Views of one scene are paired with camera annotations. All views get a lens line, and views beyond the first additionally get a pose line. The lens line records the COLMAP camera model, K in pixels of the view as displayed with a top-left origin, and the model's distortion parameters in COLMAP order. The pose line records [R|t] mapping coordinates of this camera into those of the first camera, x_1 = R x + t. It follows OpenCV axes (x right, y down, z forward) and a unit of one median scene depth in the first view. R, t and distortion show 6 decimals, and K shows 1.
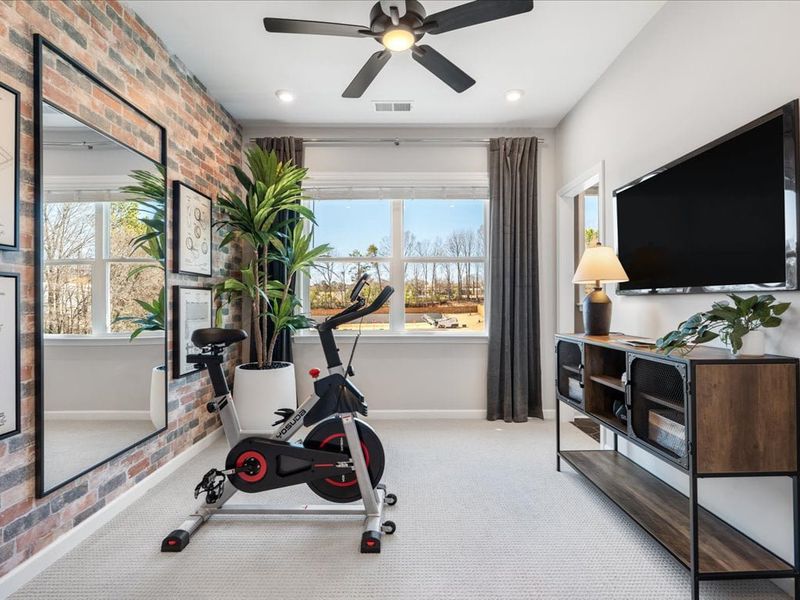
lens RADIAL K [[395.1, 0, 401.3], [0, 395.1, 302.9], [0, 0, 1]] dist [-0.005390, 0.000522]
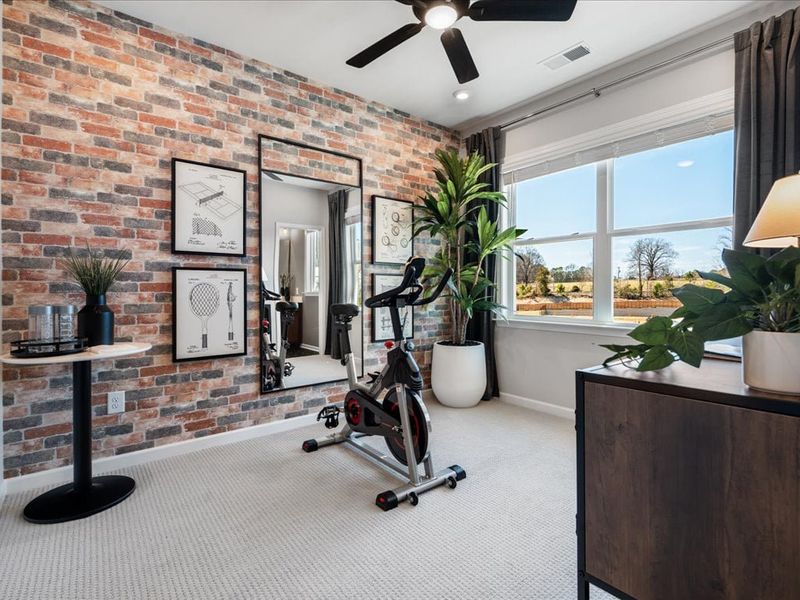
lens RADIAL K [[395.1, 0, 405.9], [0, 395.1, 294.2], [0, 0, 1]] dist [-0.005390, 0.000522]
pose [[0.632962, 0.009832, -0.774121, 0.694249], [-0.003262, 0.999944, 0.010033, 0.017257], [0.774176, -0.003825, 0.632958, 0.296900]]
